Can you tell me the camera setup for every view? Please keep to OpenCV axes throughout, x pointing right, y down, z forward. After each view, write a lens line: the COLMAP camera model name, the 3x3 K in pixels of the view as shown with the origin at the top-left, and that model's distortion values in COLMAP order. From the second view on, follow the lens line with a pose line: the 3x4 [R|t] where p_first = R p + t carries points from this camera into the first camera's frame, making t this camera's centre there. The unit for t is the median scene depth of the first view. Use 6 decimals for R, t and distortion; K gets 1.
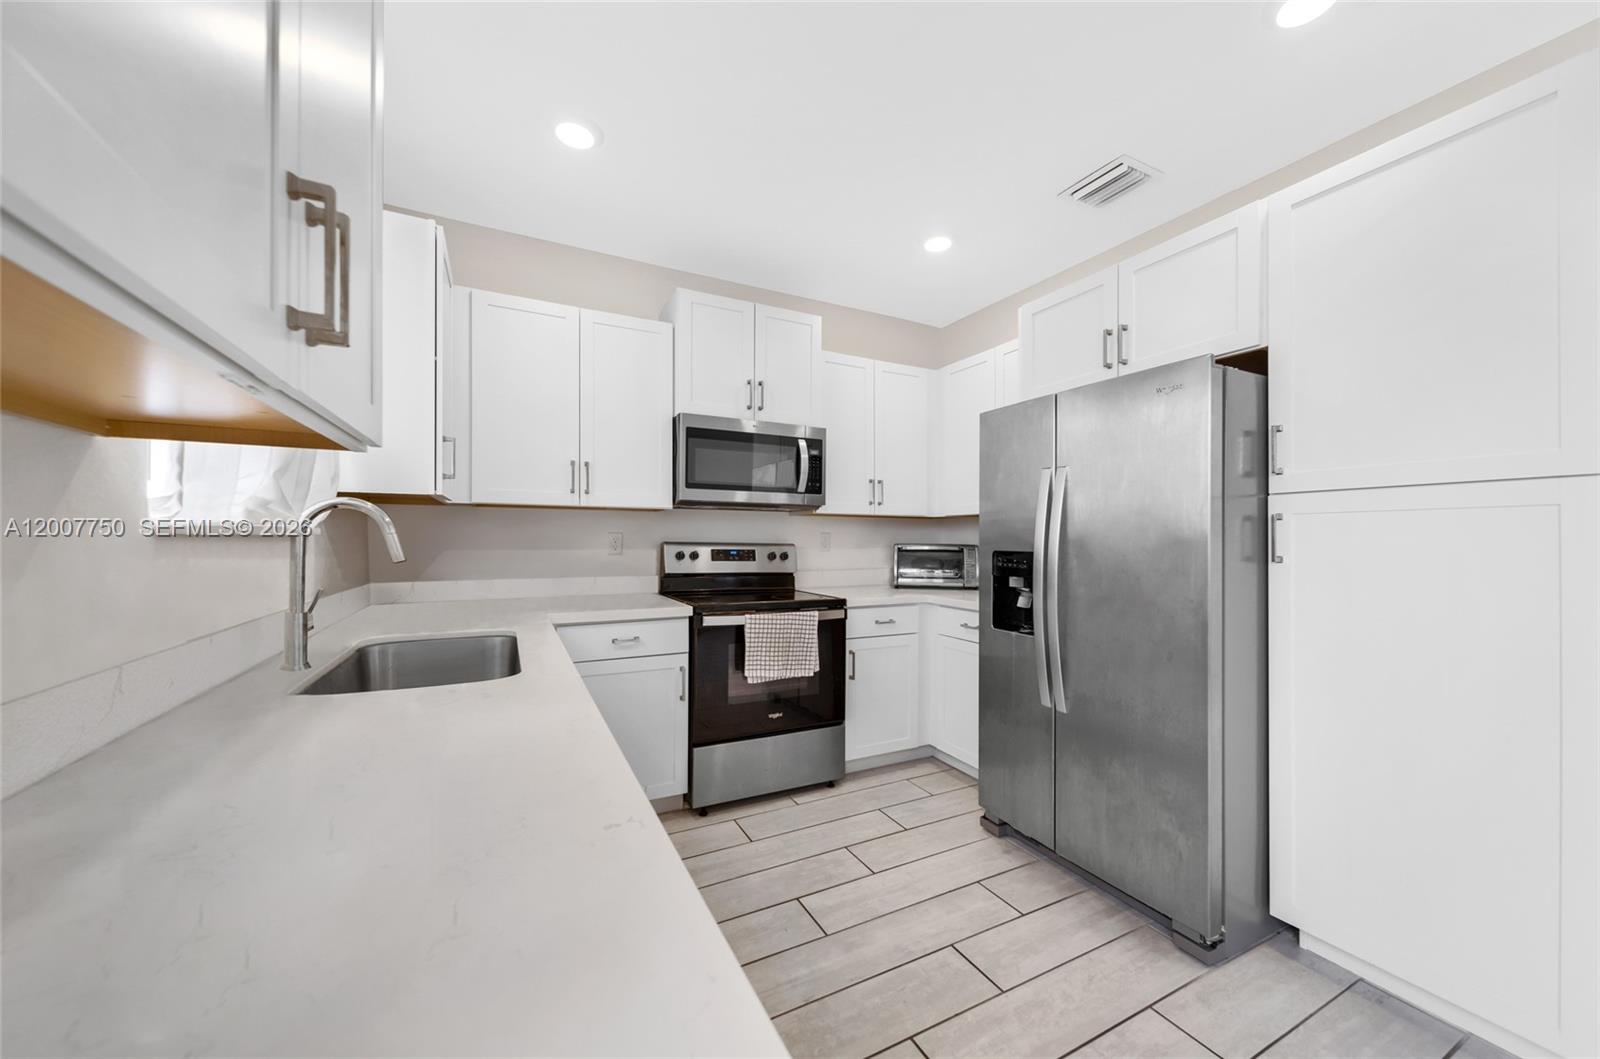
lens RADIAL K [[573.6, 0, 828.9], [0, 573.6, 538.0], [0, 0, 1]] dist [0.001747, -0.000644]
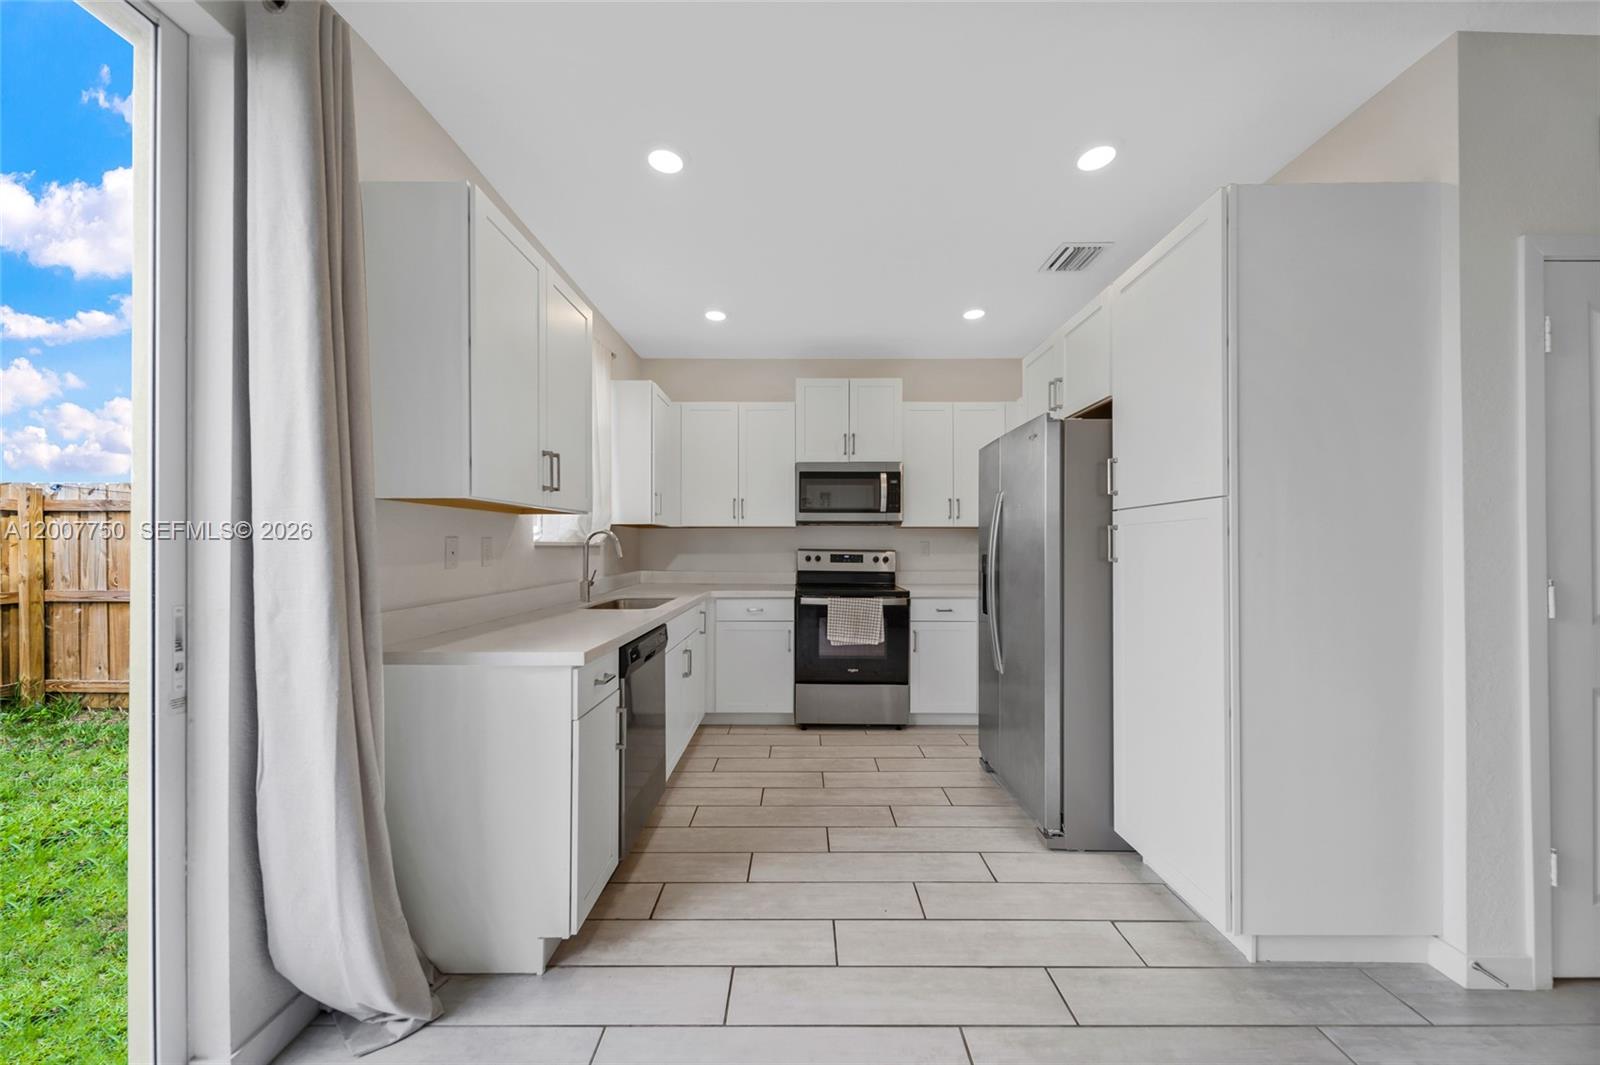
lens RADIAL K [[568.6, 0, 805.3], [0, 568.6, 545.5], [0, 0, 1]] dist [0.000033, -0.001001]
pose [[0.877769, -0.006517, -0.479039, 0.456160], [0.006407, 0.999978, -0.001864, 0.001025], [0.479041, -0.001433, 0.877791, -0.281113]]
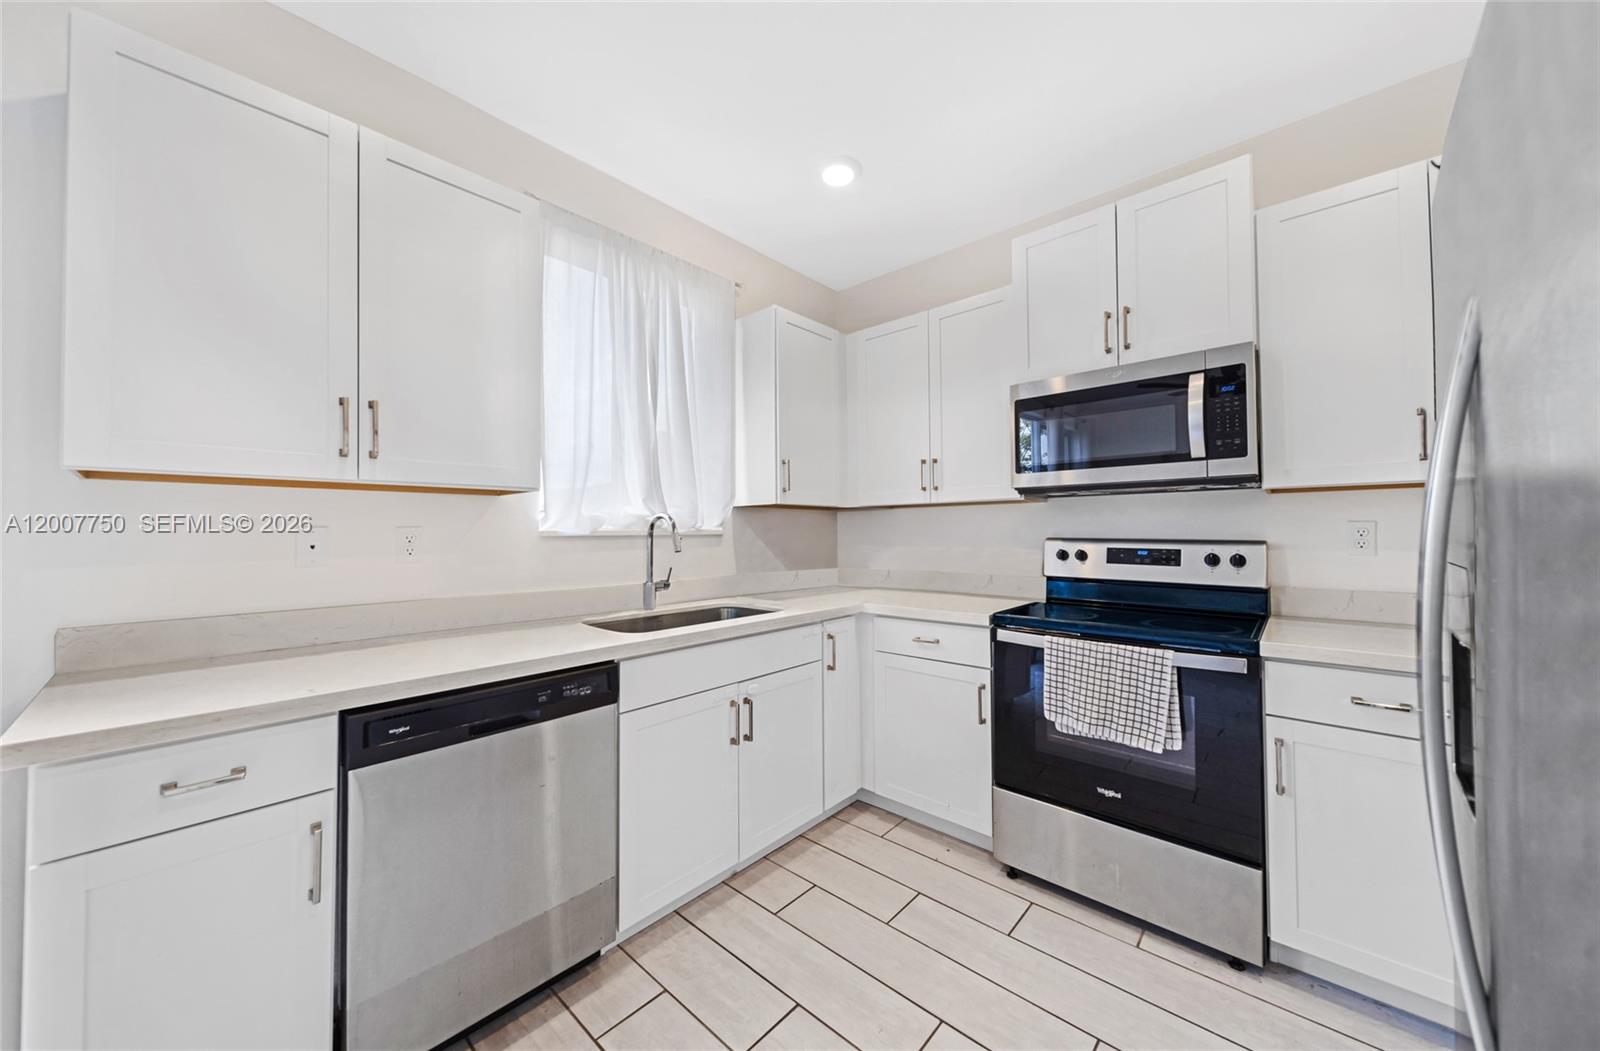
lens RADIAL K [[573.6, 0, 770.5], [0, 573.6, 518.0], [0, 0, 1]] dist [0.001747, -0.000644]
pose [[0.323961, -0.033544, -0.945476, 0.409502], [0.010341, 0.999437, -0.031915, 0.000183], [0.946014, 0.000562, 0.324125, 0.377450]]
